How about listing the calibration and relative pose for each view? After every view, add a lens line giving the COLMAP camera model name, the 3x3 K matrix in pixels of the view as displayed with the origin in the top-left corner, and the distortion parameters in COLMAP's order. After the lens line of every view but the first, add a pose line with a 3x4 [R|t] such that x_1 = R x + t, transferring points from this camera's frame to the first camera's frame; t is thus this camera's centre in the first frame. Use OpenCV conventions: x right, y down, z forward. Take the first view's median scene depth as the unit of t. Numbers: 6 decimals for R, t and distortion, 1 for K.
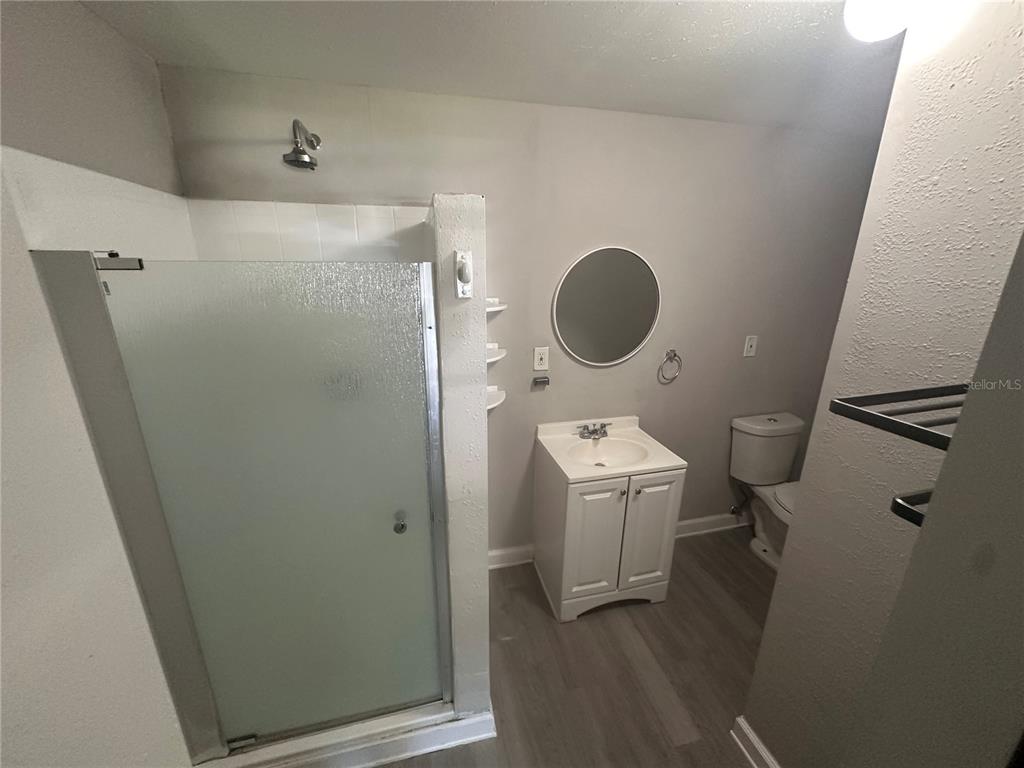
lens RADIAL K [[412.8, 0, 511.7], [0, 412.8, 382.7], [0, 0, 1]] dist [-0.002328, 0.000153]
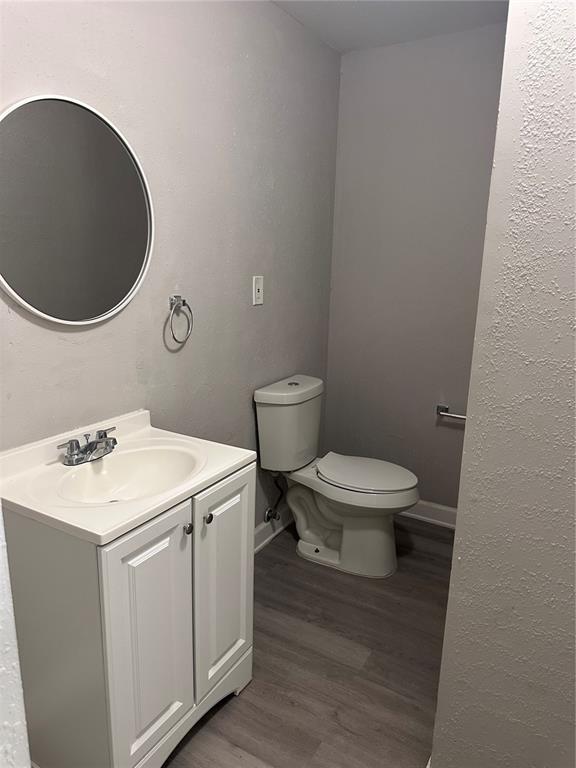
lens RADIAL K [[543.1, 0, 290.9], [0, 543.1, 383.9], [0, 0, 1]] dist [0.059683, -0.081726]
pose [[0.703494, -0.160415, 0.692361, -0.096567], [0.190480, 0.981110, 0.033773, 0.060688], [-0.684700, 0.108122, 0.720760, 0.285224]]
